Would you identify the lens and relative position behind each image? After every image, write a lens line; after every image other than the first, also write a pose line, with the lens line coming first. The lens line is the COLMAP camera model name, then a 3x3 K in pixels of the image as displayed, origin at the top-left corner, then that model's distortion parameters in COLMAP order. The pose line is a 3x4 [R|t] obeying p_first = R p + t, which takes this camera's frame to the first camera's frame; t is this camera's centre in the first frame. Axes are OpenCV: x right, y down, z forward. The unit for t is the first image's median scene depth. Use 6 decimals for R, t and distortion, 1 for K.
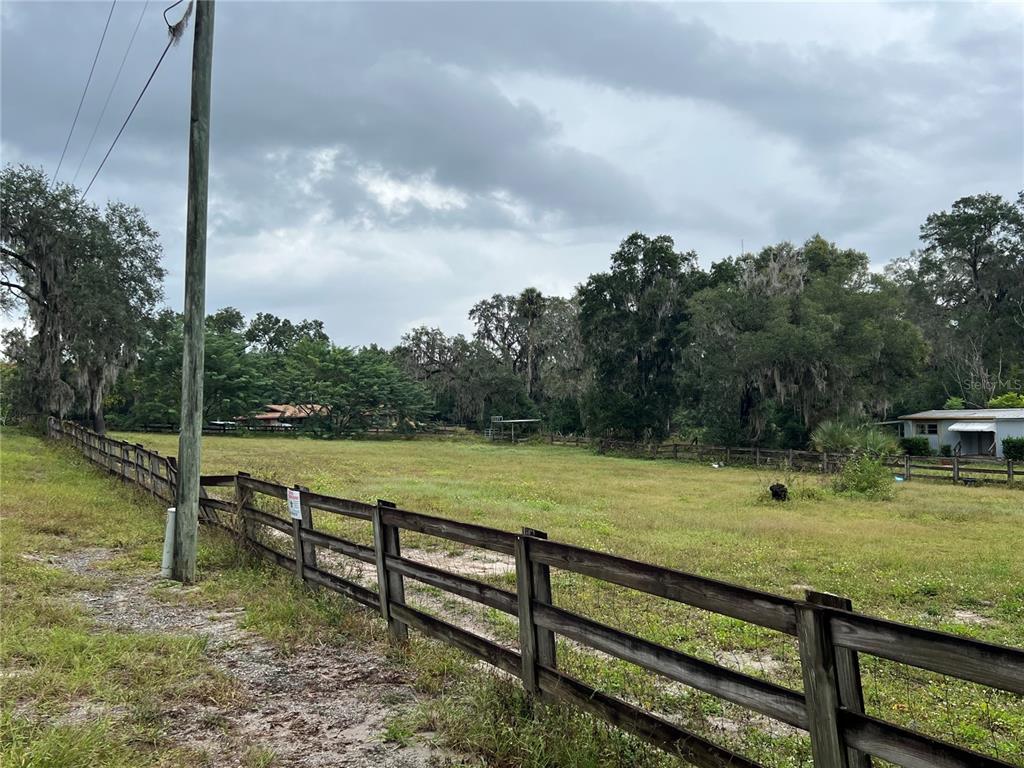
lens RADIAL K [[899.2, 0, 516.2], [0, 899.2, 392.4], [0, 0, 1]] dist [0.084688, -0.130760]
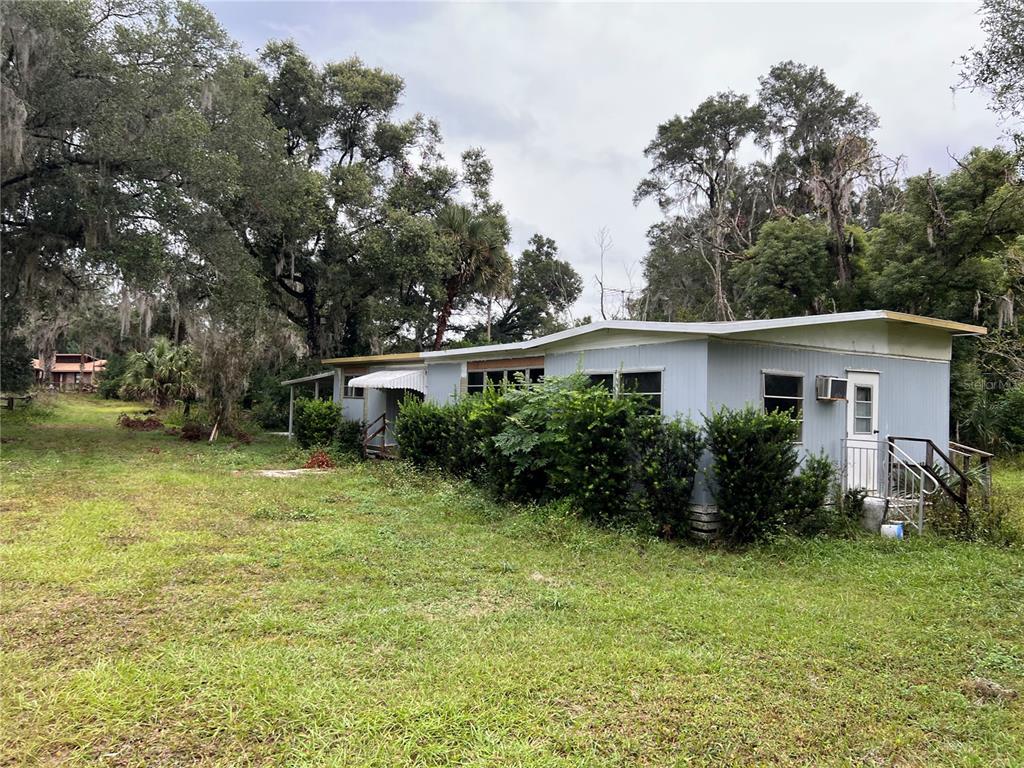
lens RADIAL K [[781.5, 0, 517.0], [0, 781.5, 363.6], [0, 0, 1]] dist [0.070546, -0.070784]
pose [[0.997180, 0.058472, 0.047053, 0.552588], [-0.057168, 0.997955, -0.028602, 0.038611], [-0.048629, 0.025831, 0.998483, 0.650594]]
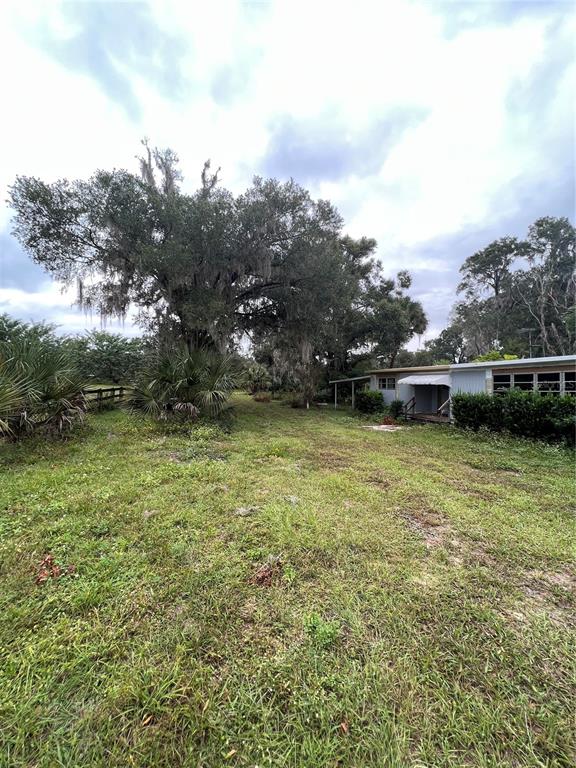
lens RADIAL K [[306.6, 0, 289.1], [0, 306.6, 384.8], [0, 0, 1]] dist [-0.005250, 0.001439]
pose [[0.982431, 0.036511, -0.183017, 0.441745], [-0.032507, 0.999163, 0.024830, 0.040342], [0.183771, -0.018445, 0.982796, 0.724102]]
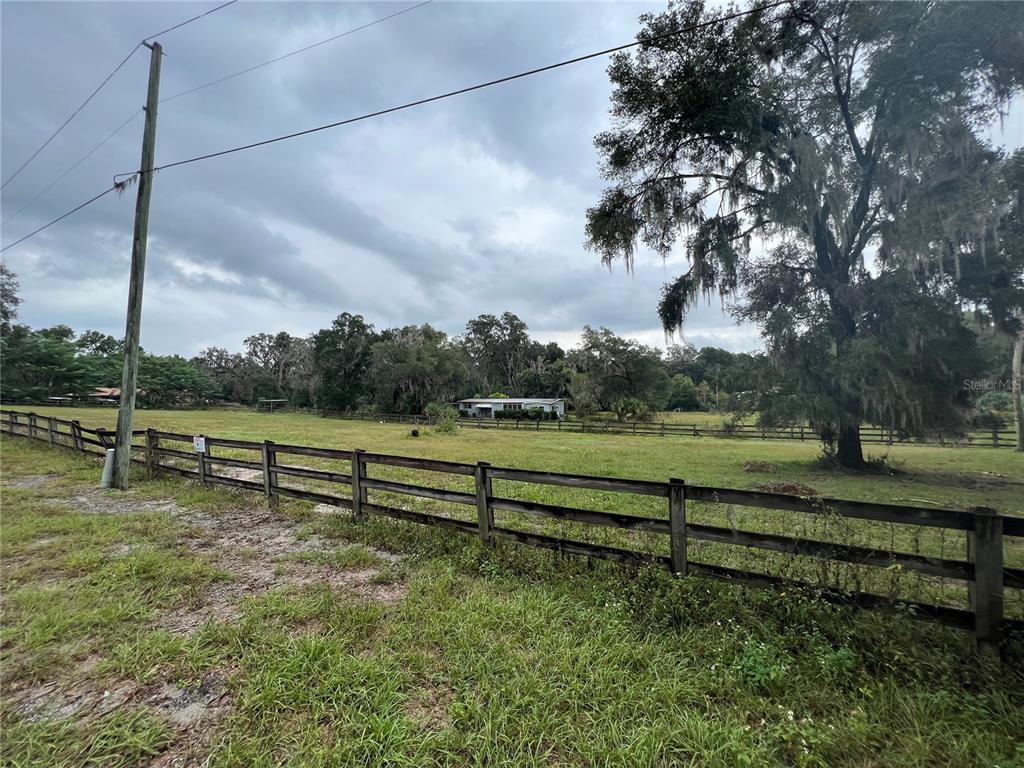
lens RADIAL K [[408.7, 0, 513.5], [0, 408.7, 385.3], [0, 0, 1]] dist [-0.005250, 0.001439]
pose [[0.854433, 0.035279, 0.518363, -0.024490], [-0.030908, 0.999376, -0.017069, -0.002234], [-0.518642, -0.001437, 0.854990, -0.022441]]
